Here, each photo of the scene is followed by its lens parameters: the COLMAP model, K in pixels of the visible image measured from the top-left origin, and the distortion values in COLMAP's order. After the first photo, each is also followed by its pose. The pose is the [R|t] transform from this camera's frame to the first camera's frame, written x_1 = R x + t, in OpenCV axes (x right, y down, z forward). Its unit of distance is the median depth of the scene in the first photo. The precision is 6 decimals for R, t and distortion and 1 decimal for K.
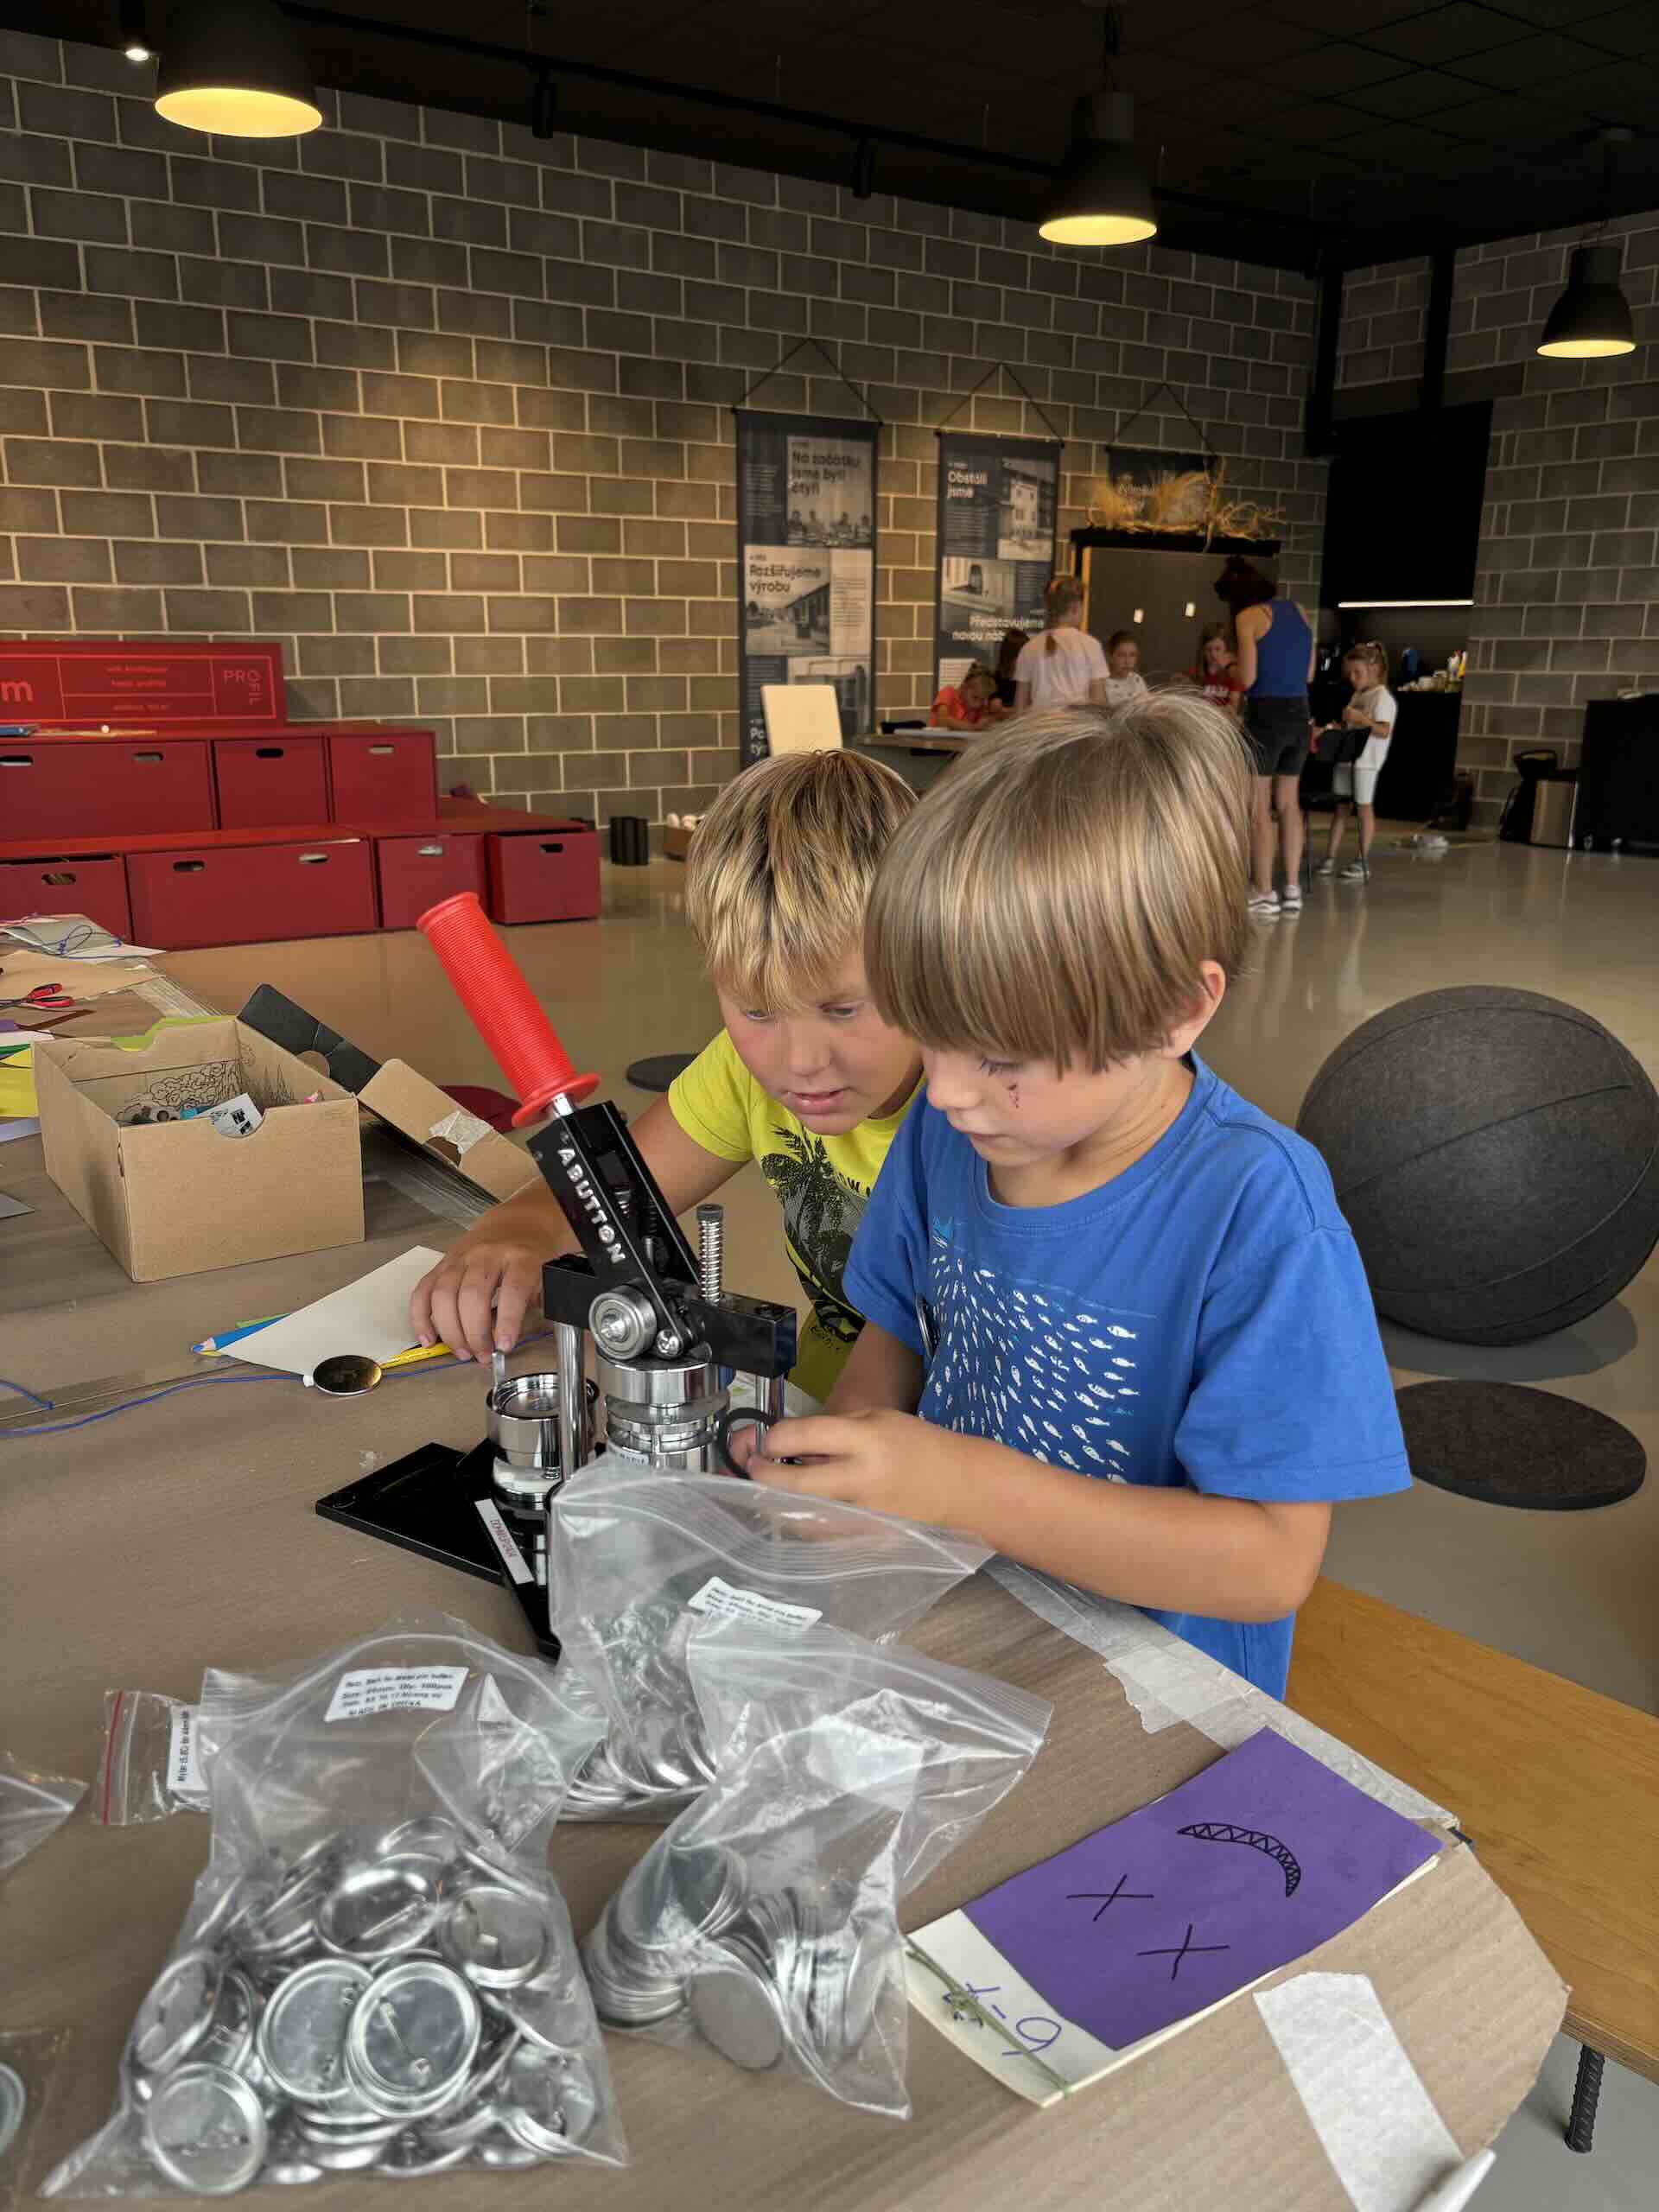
lens RADIAL K [[1661.5, 0, 845.5], [0, 1661.5, 1126.9], [0, 0, 1]] dist [0.013065, -0.026293]
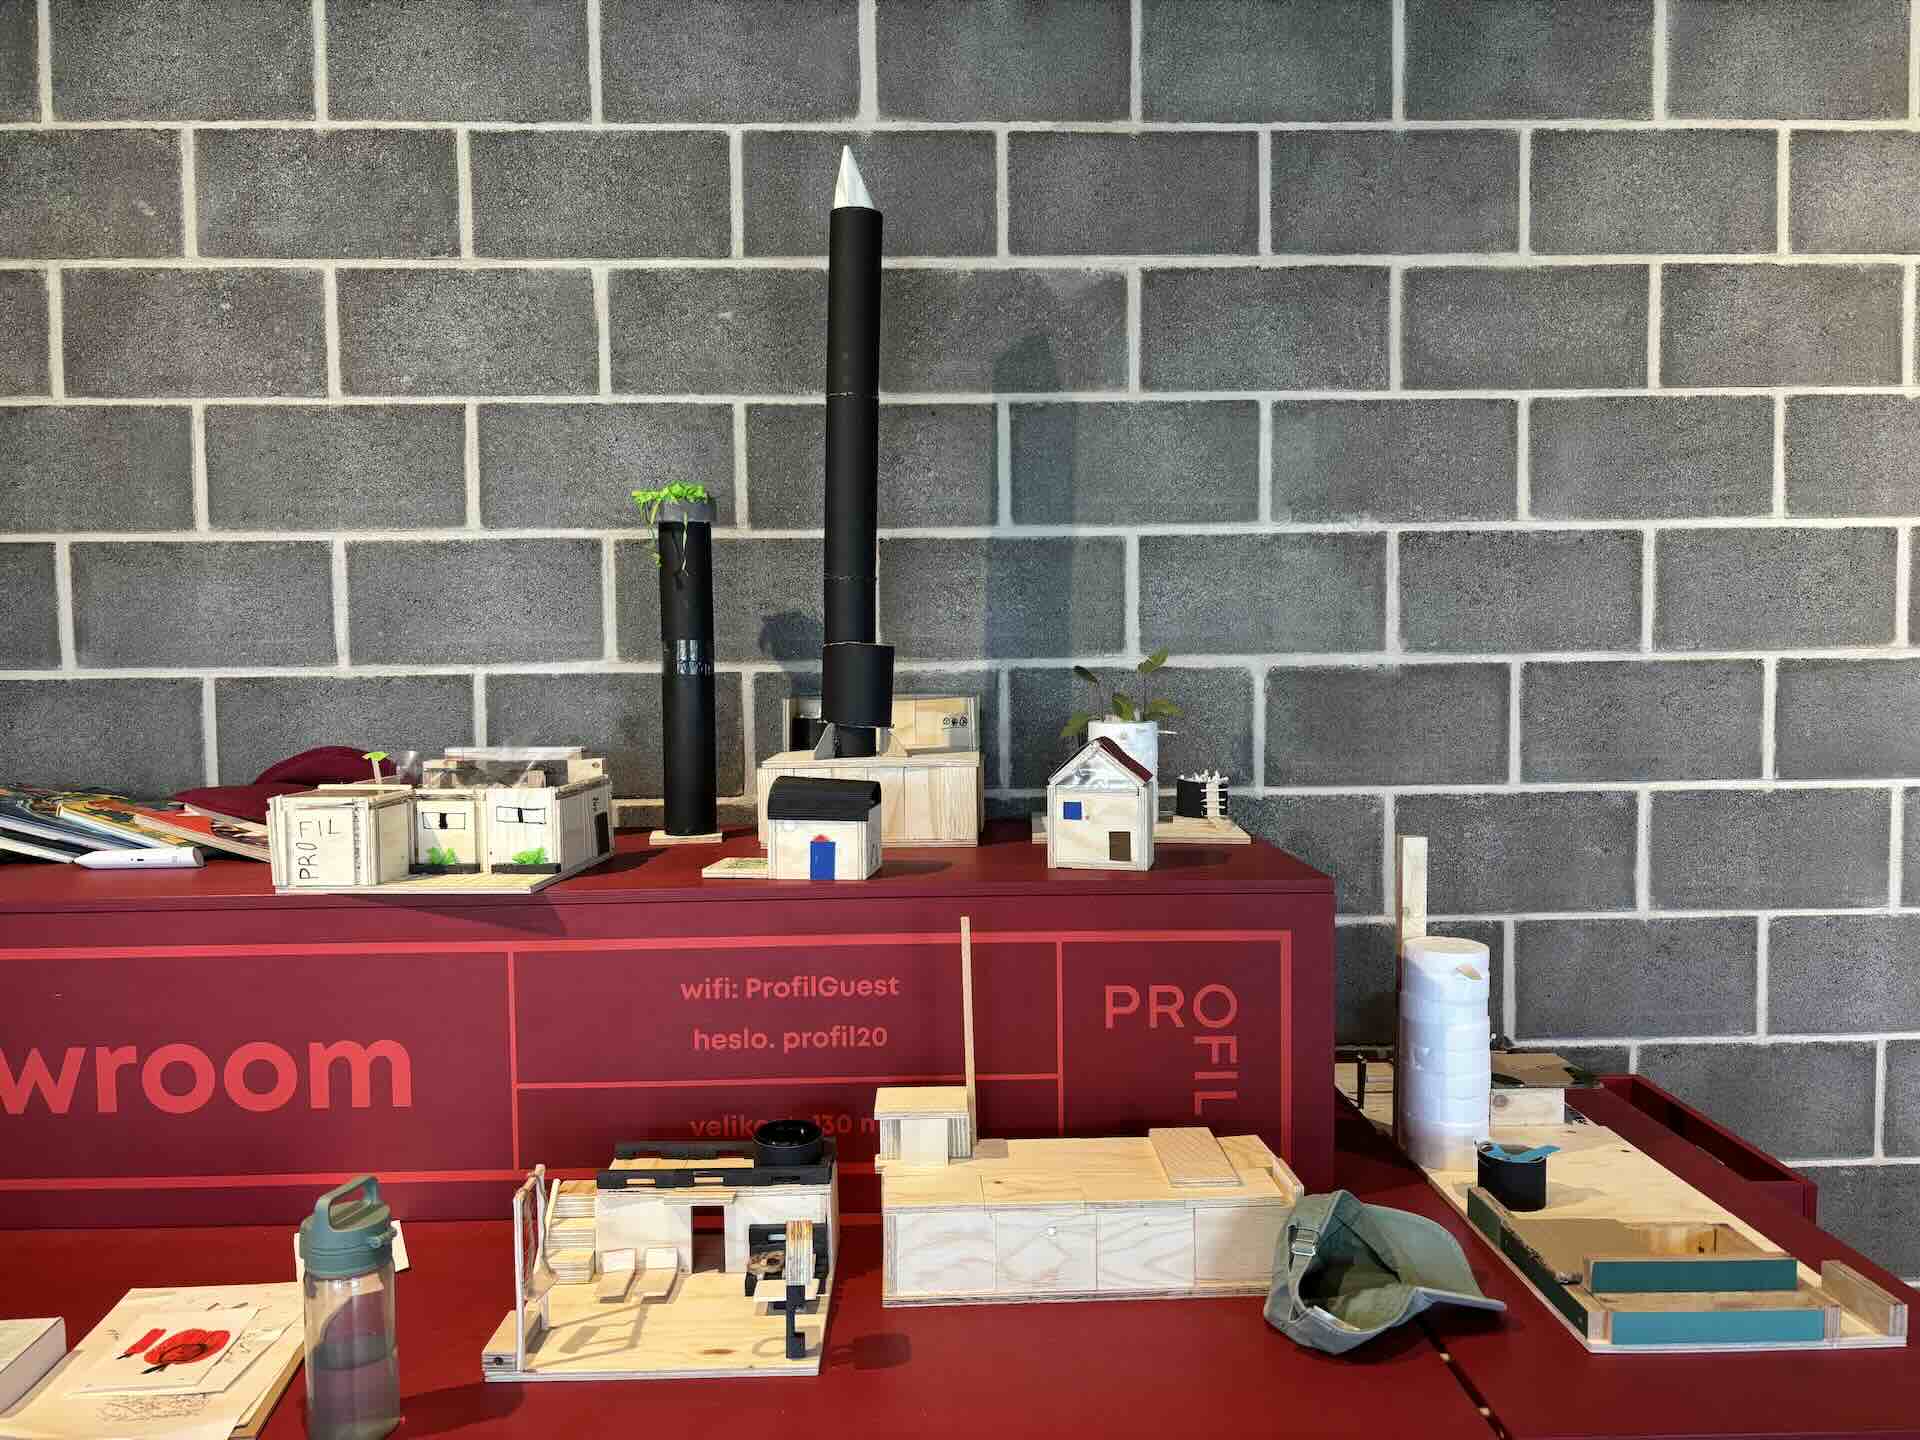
lens RADIAL K [[1469.8, 0, 954.2], [0, 1469.8, 714.1], [0, 0, 1]] dist [0.065274, -0.094248]
pose [[0.828865, 0.014789, -0.559254, -0.202536], [-0.141287, 0.972780, -0.183675, -0.206938], [0.541315, 0.231256, 0.808393, 0.604947]]
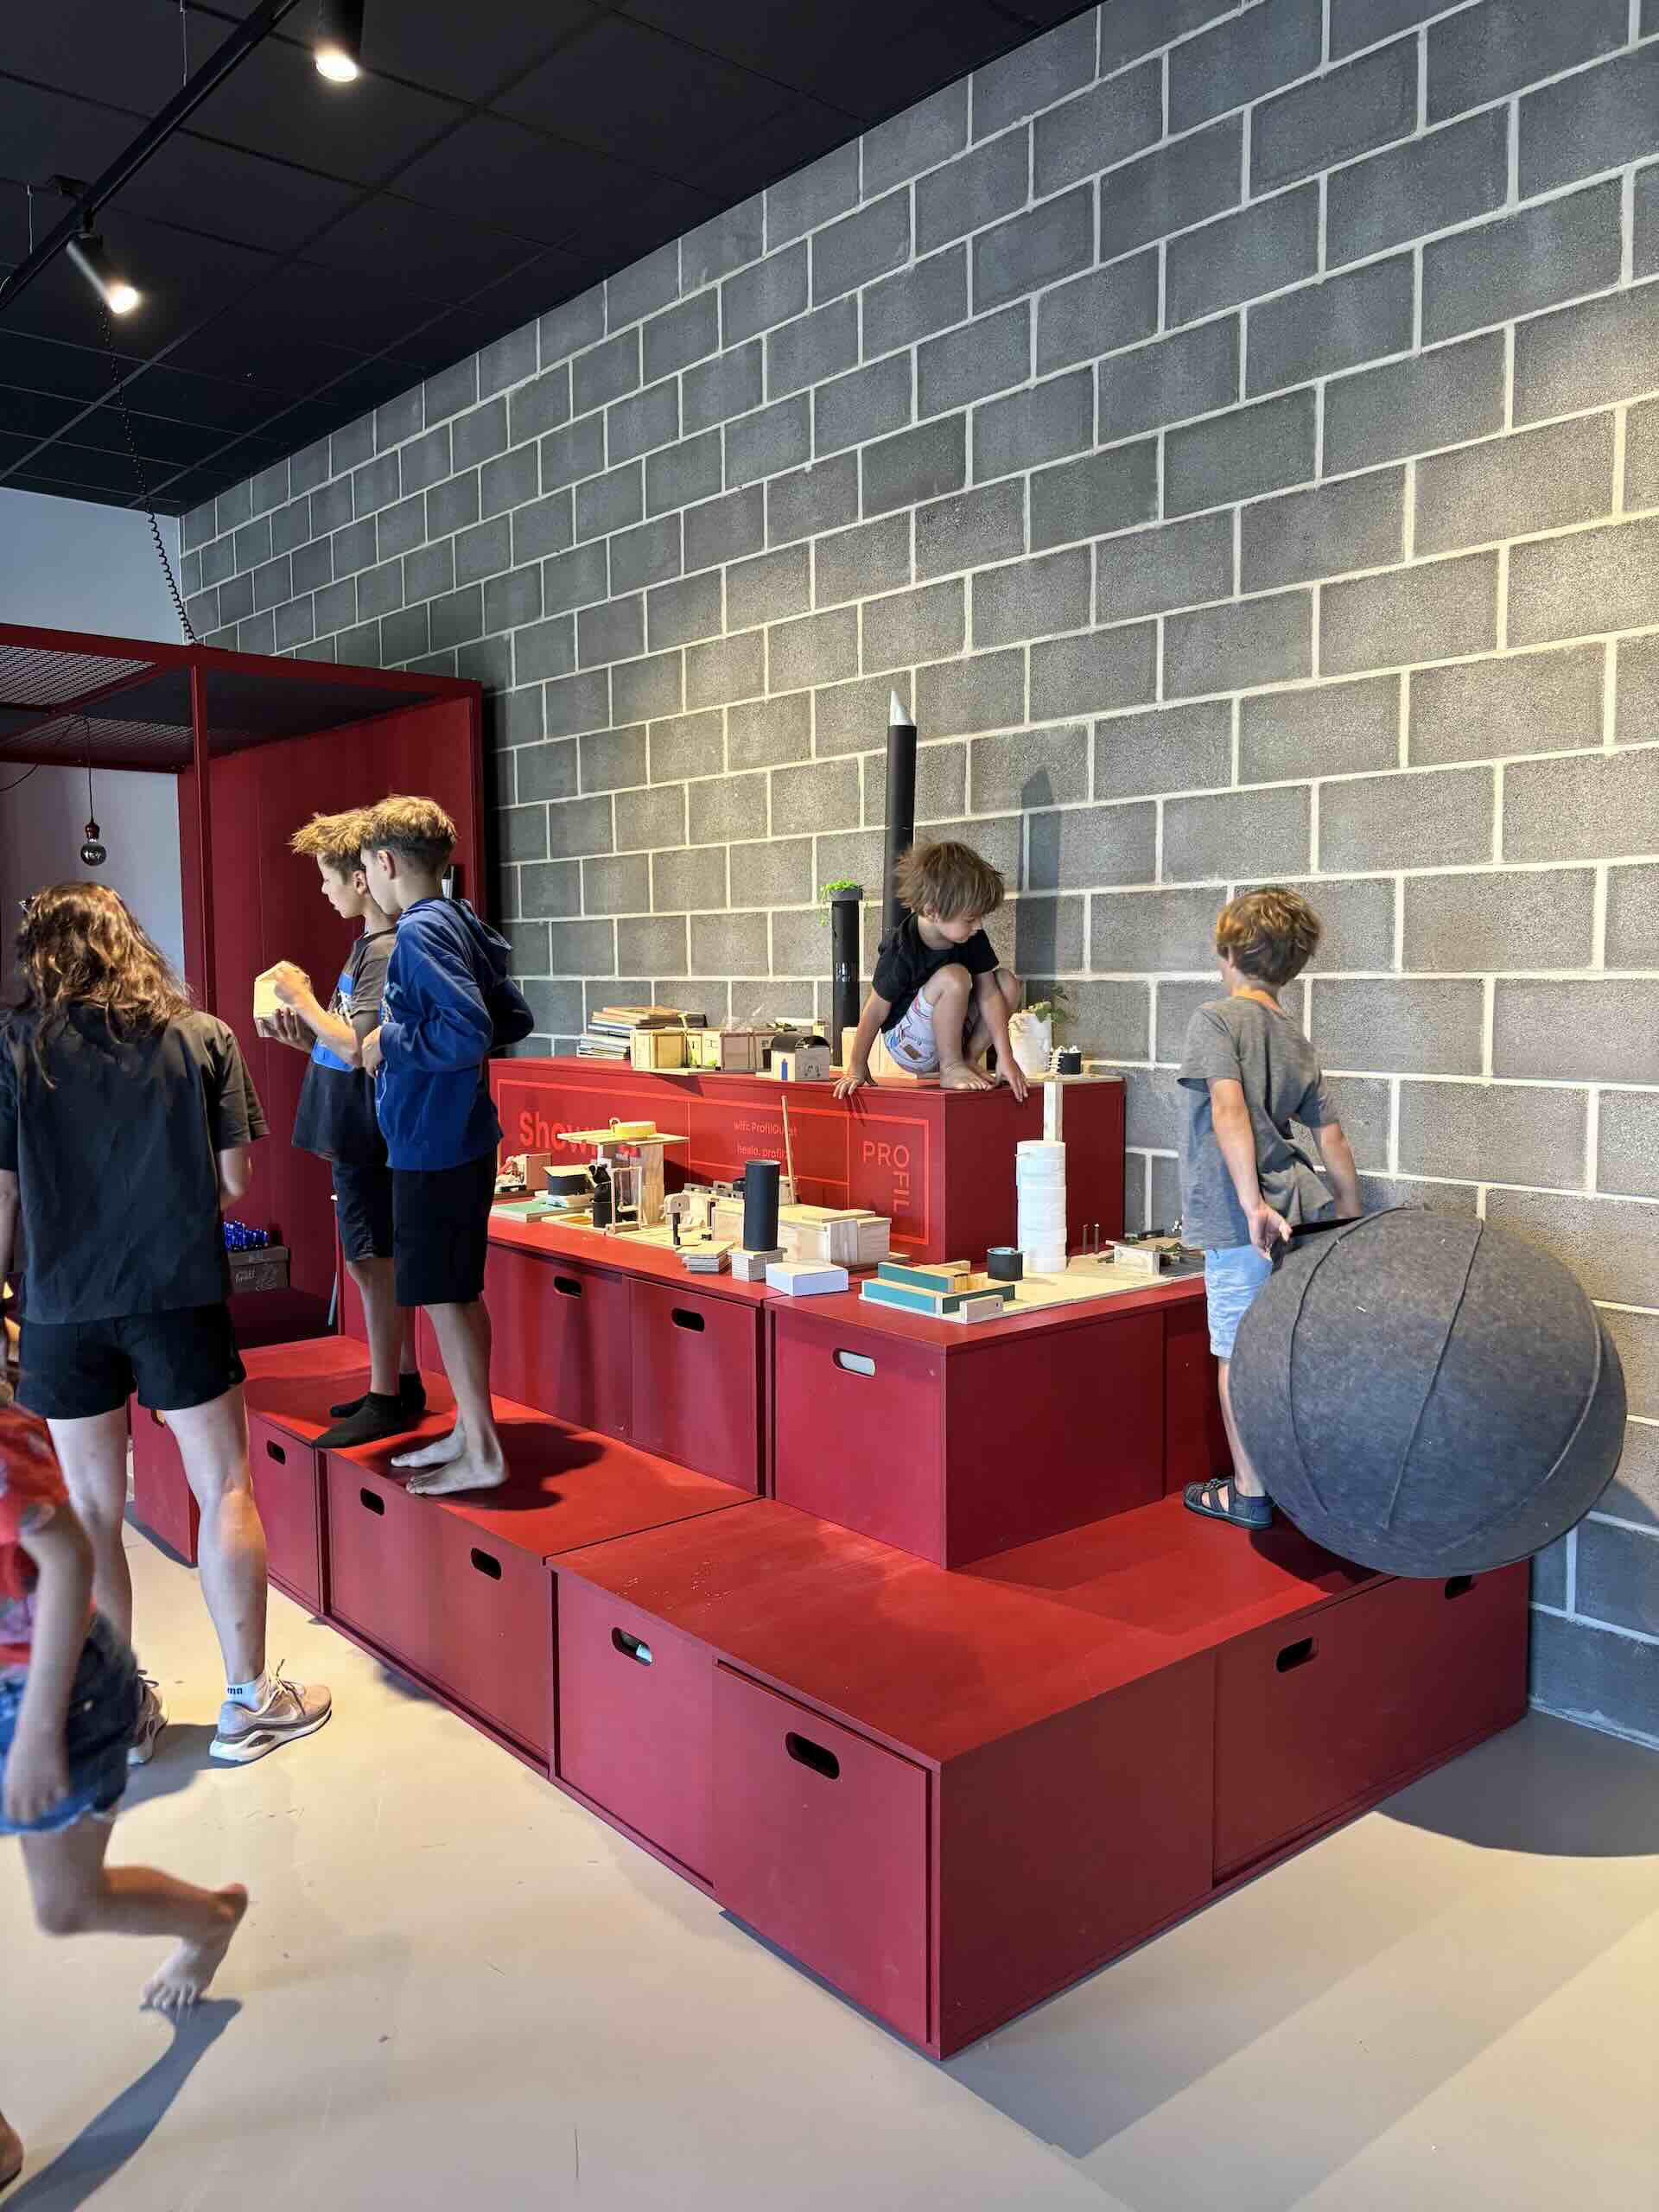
lens RADIAL K [[1661.5, 0, 845.5], [0, 1661.5, 1126.9], [0, 0, 1]] dist [0.013065, -0.026293]
pose [[0.096291, 0.083447, -0.991849, 0.094927], [-0.272333, 0.960665, 0.054384, -0.233097], [0.957373, 0.264876, 0.115229, 0.715411]]
